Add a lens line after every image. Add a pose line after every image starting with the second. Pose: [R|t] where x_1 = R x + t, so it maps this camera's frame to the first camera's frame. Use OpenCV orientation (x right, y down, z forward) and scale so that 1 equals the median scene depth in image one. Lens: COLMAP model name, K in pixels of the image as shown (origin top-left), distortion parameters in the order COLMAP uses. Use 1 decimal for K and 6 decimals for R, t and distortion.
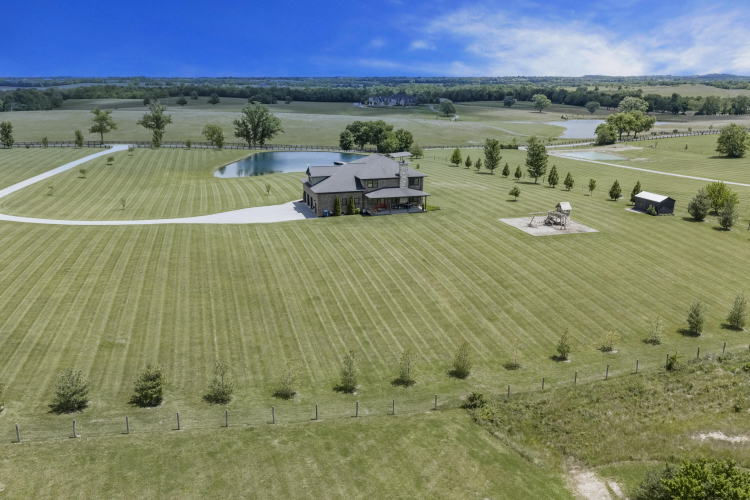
lens RADIAL K [[619.9, 0, 377.9], [0, 619.9, 248.6], [0, 0, 1]] dist [0.028836, -0.055271]
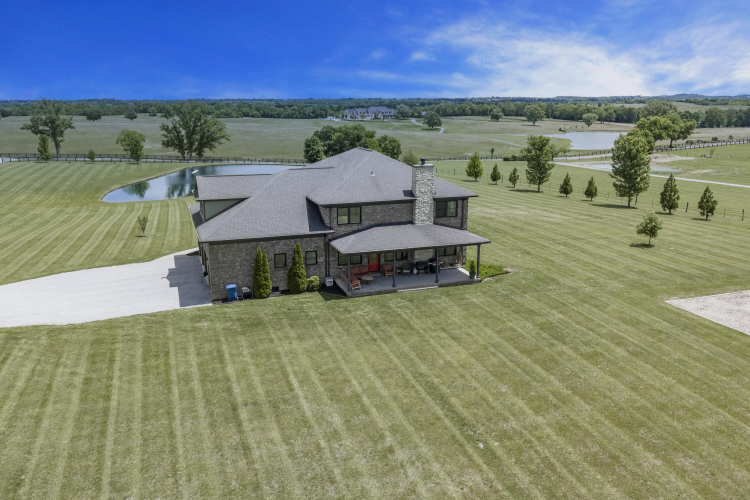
lens RADIAL K [[619.9, 0, 377.9], [0, 619.9, 248.6], [0, 0, 1]] dist [0.028836, -0.055271]
pose [[0.999219, -0.013946, 0.036963, -0.004923], [0.015187, 0.999323, -0.033500, -0.067075], [-0.036471, 0.034036, 0.998755, 0.575907]]
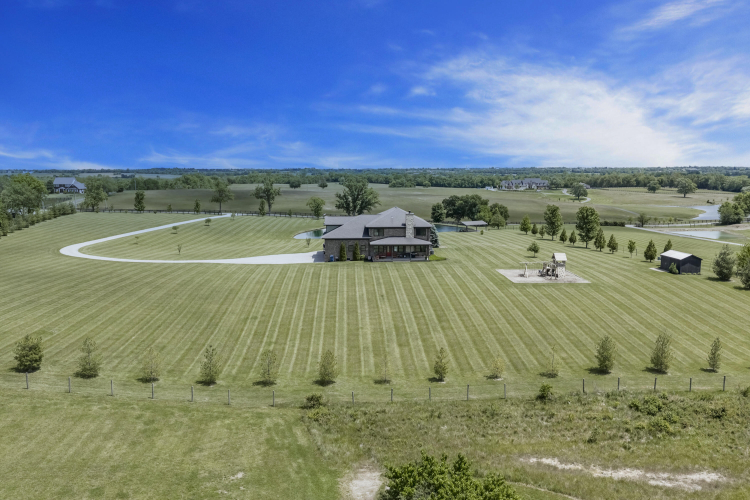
lens RADIAL K [[619.9, 0, 377.9], [0, 619.9, 248.6], [0, 0, 1]] dist [0.028836, -0.055271]
pose [[0.968644, 0.028725, -0.246786, 0.241798], [-0.063186, 0.989117, -0.132876, 0.059422], [0.240283, 0.144303, 0.959917, 0.003004]]
